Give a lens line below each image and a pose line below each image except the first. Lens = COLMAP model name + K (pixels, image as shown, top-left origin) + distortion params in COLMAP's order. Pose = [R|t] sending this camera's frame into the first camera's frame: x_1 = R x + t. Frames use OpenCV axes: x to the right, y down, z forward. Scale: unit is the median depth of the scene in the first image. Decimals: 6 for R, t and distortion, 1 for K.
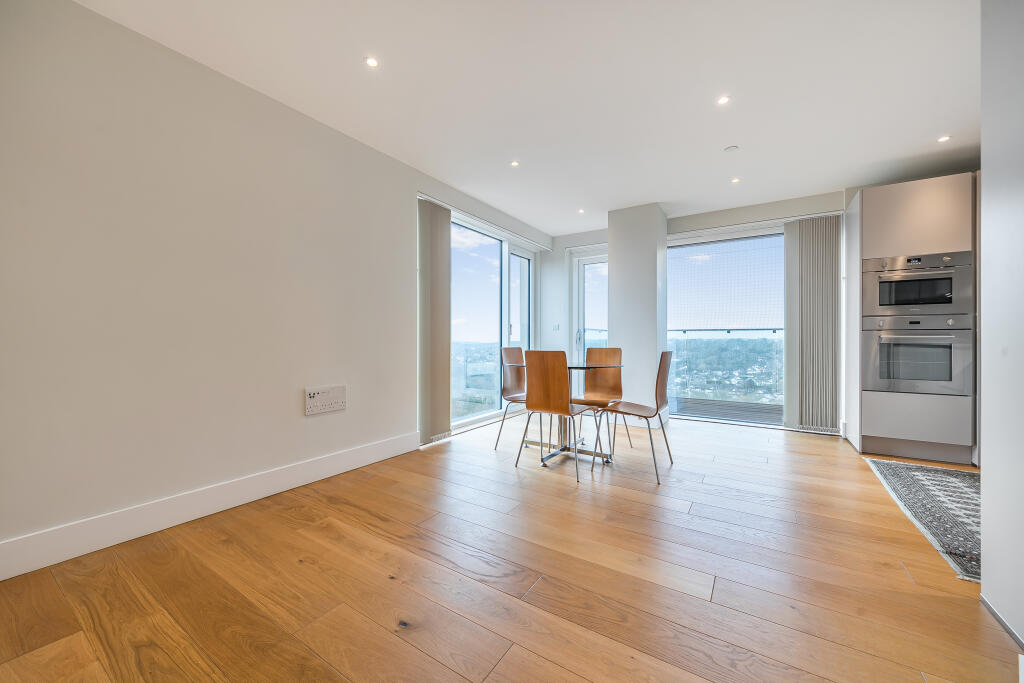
lens RADIAL K [[389.0, 0, 508.9], [0, 389.0, 340.0], [0, 0, 1]] dist [-0.000135, 0.000004]
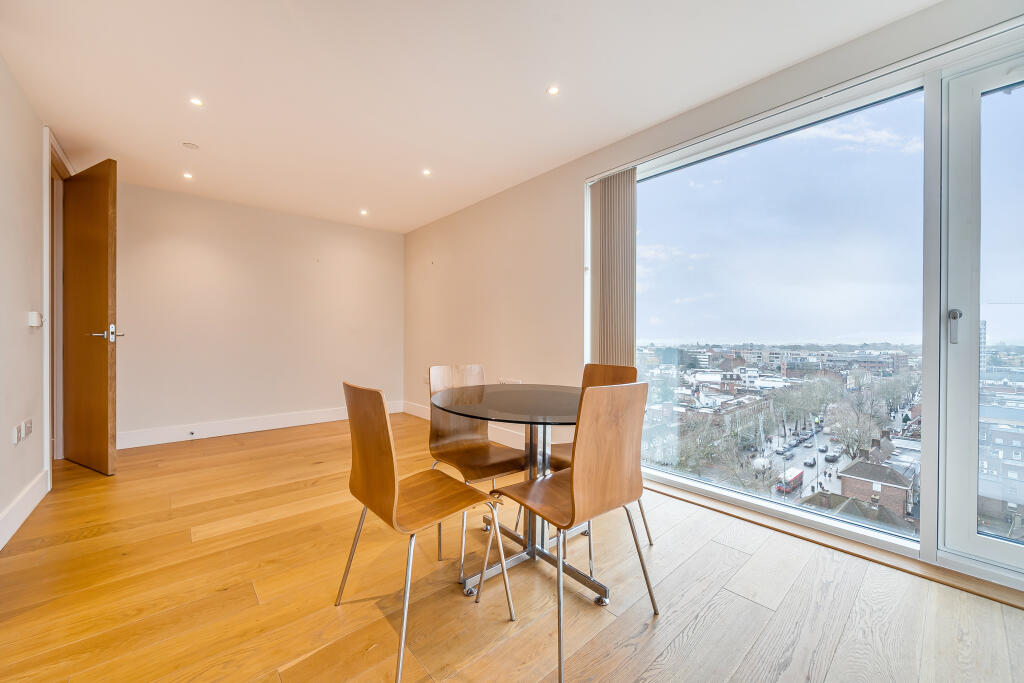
lens RADIAL K [[389.0, 0, 508.9], [0, 389.0, 340.0], [0, 0, 1]] dist [-0.000135, 0.000004]
pose [[-0.275620, -0.000740, -0.961266, 1.411760], [-0.007090, 0.999974, 0.001264, -0.022106], [0.961241, 0.007164, -0.275618, 2.246791]]
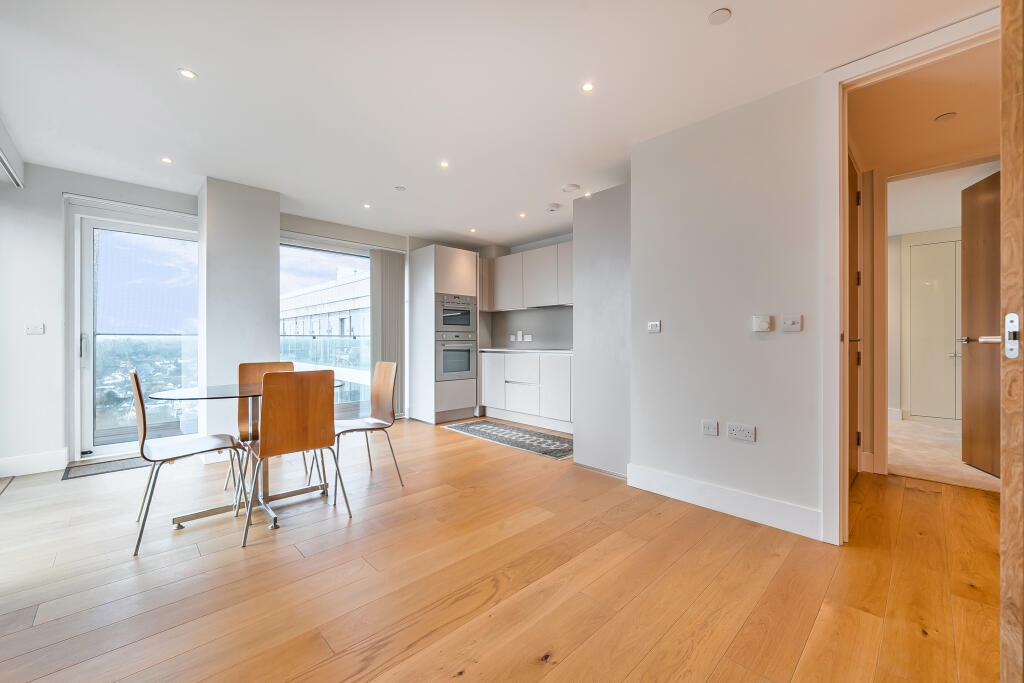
lens RADIAL K [[397.1, 0, 544.9], [0, 397.1, 341.9], [0, 0, 1]] dist [-0.000276, -0.000046]
pose [[0.186829, -0.006257, 0.982373, -0.441922], [0.002791, 0.999979, 0.005839, -0.025896], [-0.982388, 0.001651, 0.186843, 0.287442]]
